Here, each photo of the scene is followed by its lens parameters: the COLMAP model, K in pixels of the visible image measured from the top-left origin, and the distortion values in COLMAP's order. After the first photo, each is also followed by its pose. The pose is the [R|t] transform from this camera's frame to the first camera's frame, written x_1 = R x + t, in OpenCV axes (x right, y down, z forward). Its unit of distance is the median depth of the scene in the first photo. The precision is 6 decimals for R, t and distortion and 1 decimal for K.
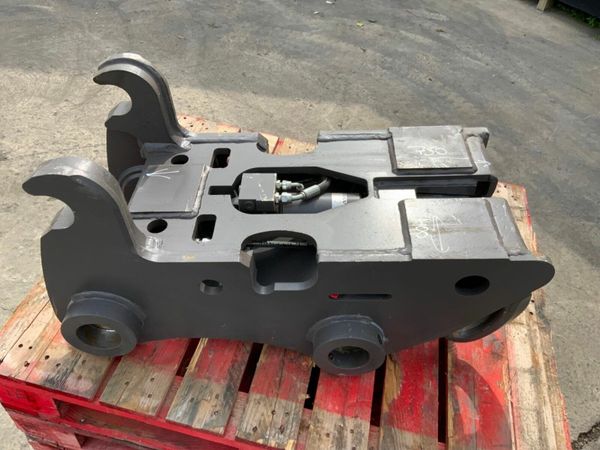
lens RADIAL K [[496.5, 0, 294.6], [0, 496.5, 226.7], [0, 0, 1]] dist [0.033294, -0.084407]
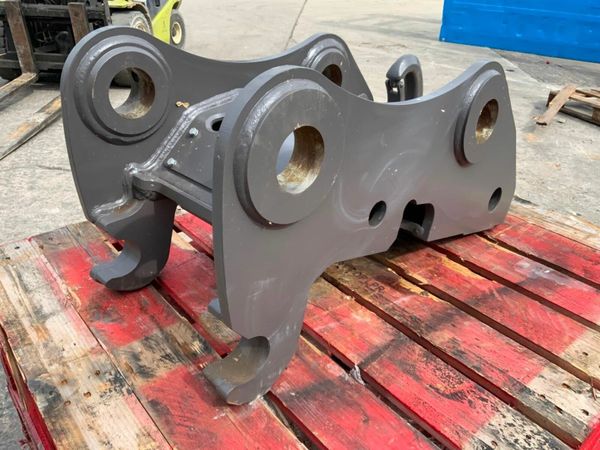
lens RADIAL K [[496.5, 0, 304.4], [0, 496.5, 230.3], [0, 0, 1]] dist [0.033294, -0.084407]
pose [[-0.601002, 0.275118, -0.750405, 0.835522], [-0.623290, 0.426386, 0.655519, -0.555046], [0.500307, 0.861687, -0.084781, 1.246412]]
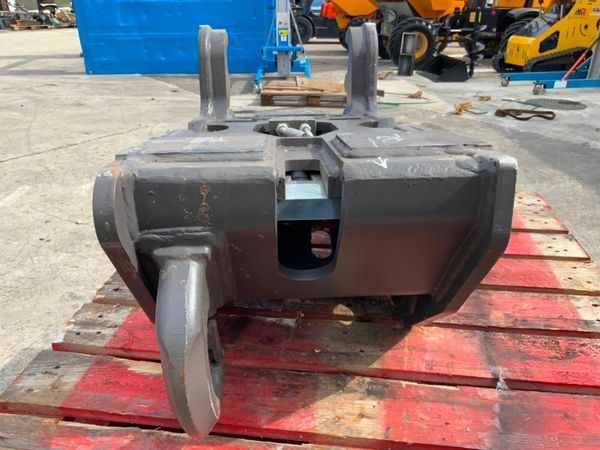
lens RADIAL K [[496.5, 0, 305.5], [0, 496.5, 223.0], [0, 0, 1]] dist [0.033294, -0.084407]
pose [[0.092008, 0.320894, -0.942635, 0.865096], [-0.687896, 0.704932, 0.172831, -0.117408], [0.719954, 0.632533, 0.285601, 0.848987]]
